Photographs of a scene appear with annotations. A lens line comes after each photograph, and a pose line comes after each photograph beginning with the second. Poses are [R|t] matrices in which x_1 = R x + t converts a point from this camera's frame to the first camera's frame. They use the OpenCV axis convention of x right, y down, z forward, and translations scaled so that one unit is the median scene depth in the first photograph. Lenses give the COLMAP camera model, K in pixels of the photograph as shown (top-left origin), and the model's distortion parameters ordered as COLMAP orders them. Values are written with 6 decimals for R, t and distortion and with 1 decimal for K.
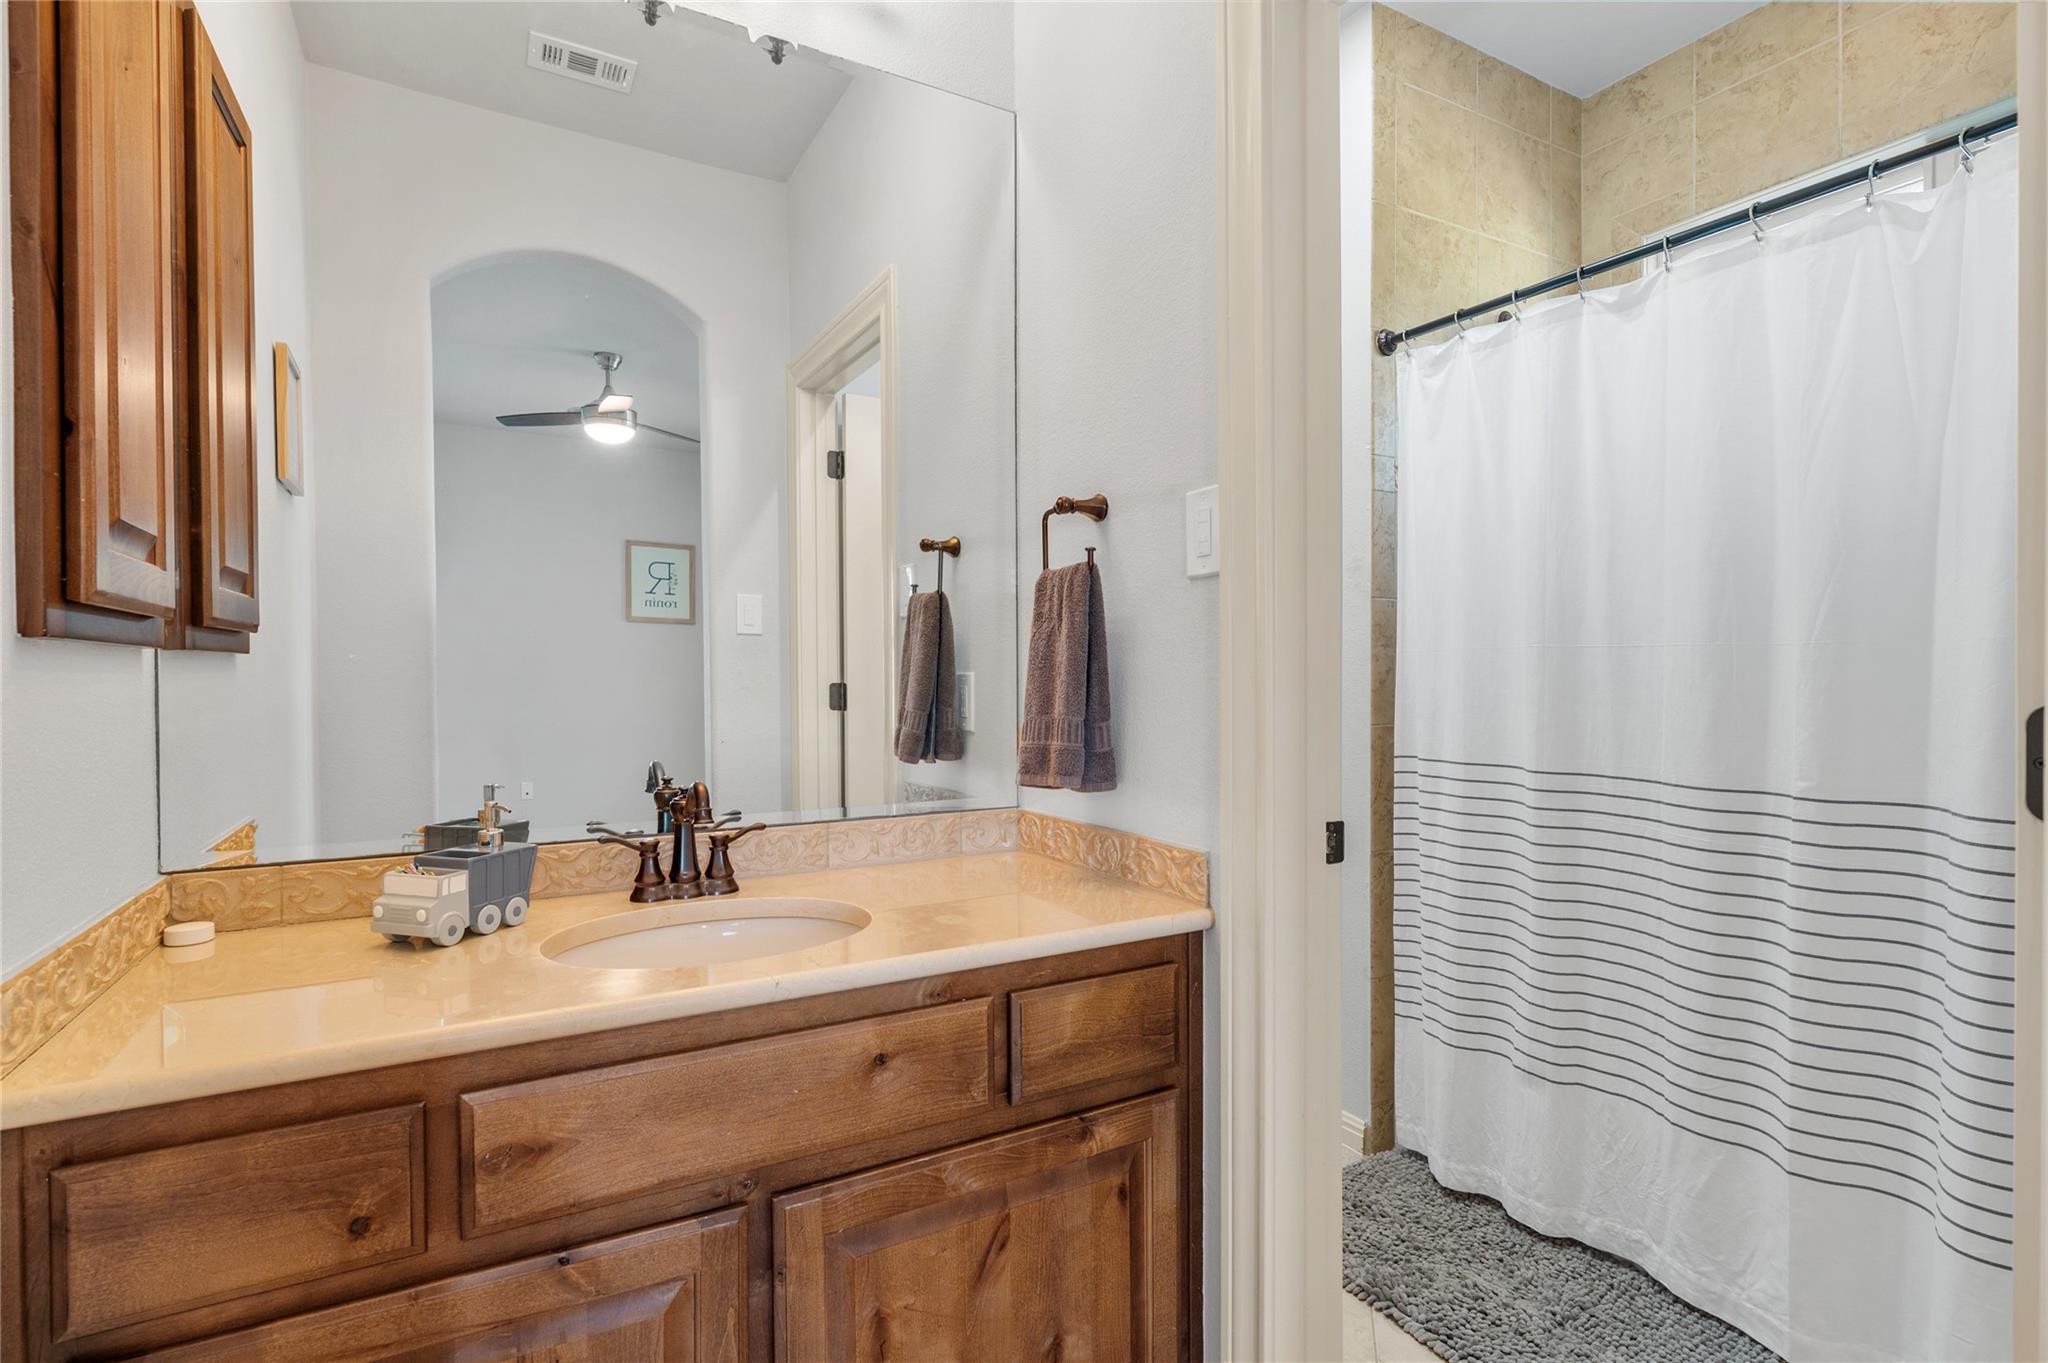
lens RADIAL K [[988.2, 0, 1028.0], [0, 988.2, 686.6], [0, 0, 1]] dist [0.000719, -0.000702]
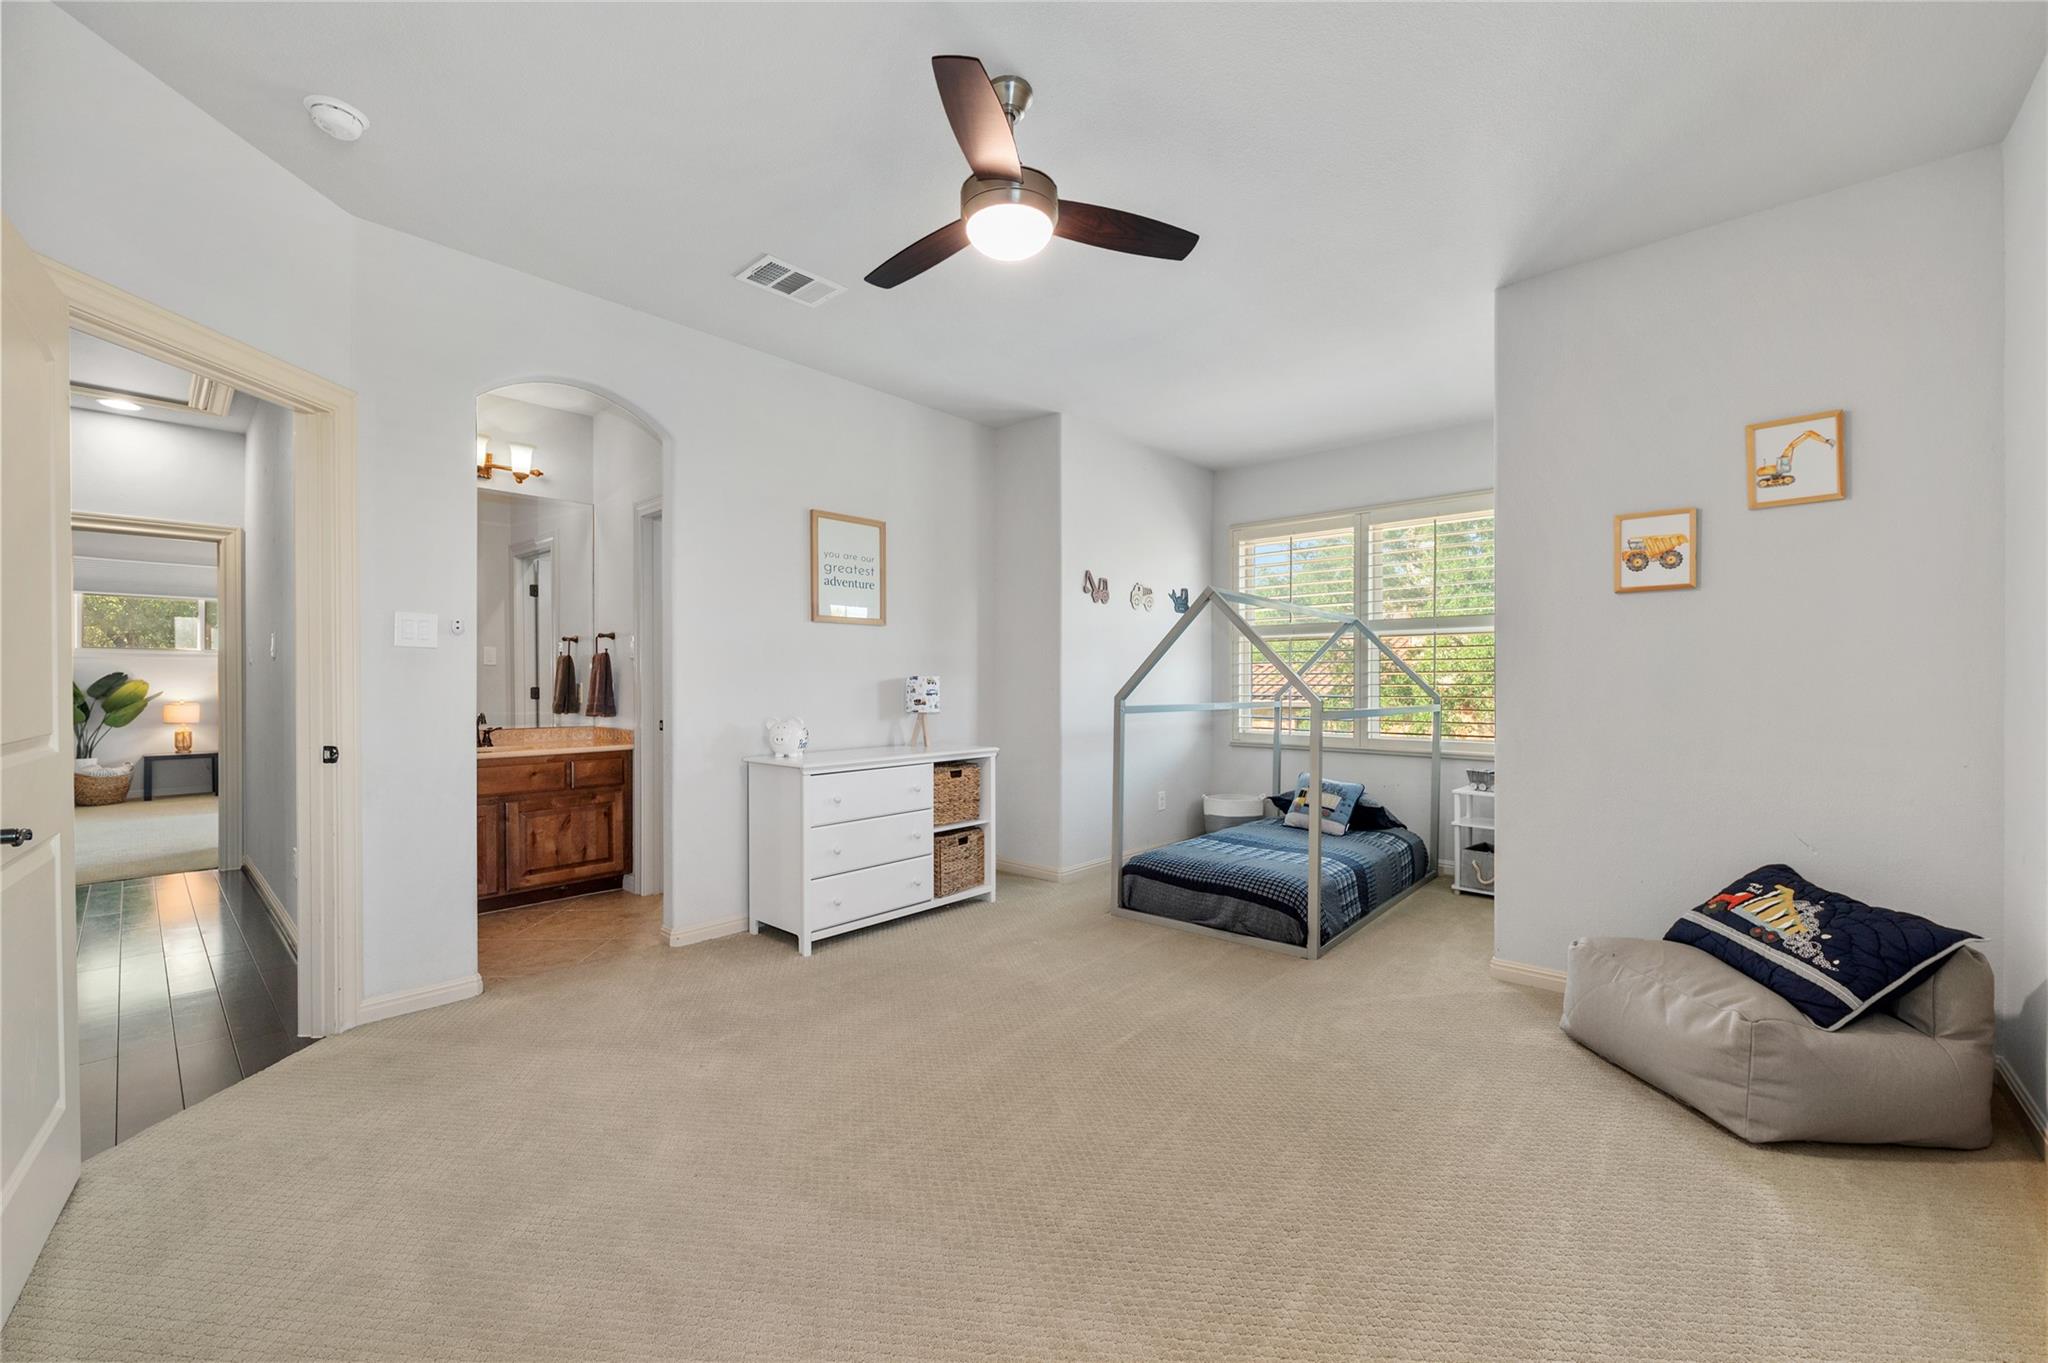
lens RADIAL K [[810.0, 0, 1022.5], [0, 810.0, 686.3], [0, 0, 1]] dist [-0.003945, -0.000882]
pose [[0.947006, 0.000034, 0.321216, 0.601778], [0.002381, 0.999972, -0.007126, 0.023740], [-0.321207, 0.007513, 0.946979, -2.473779]]
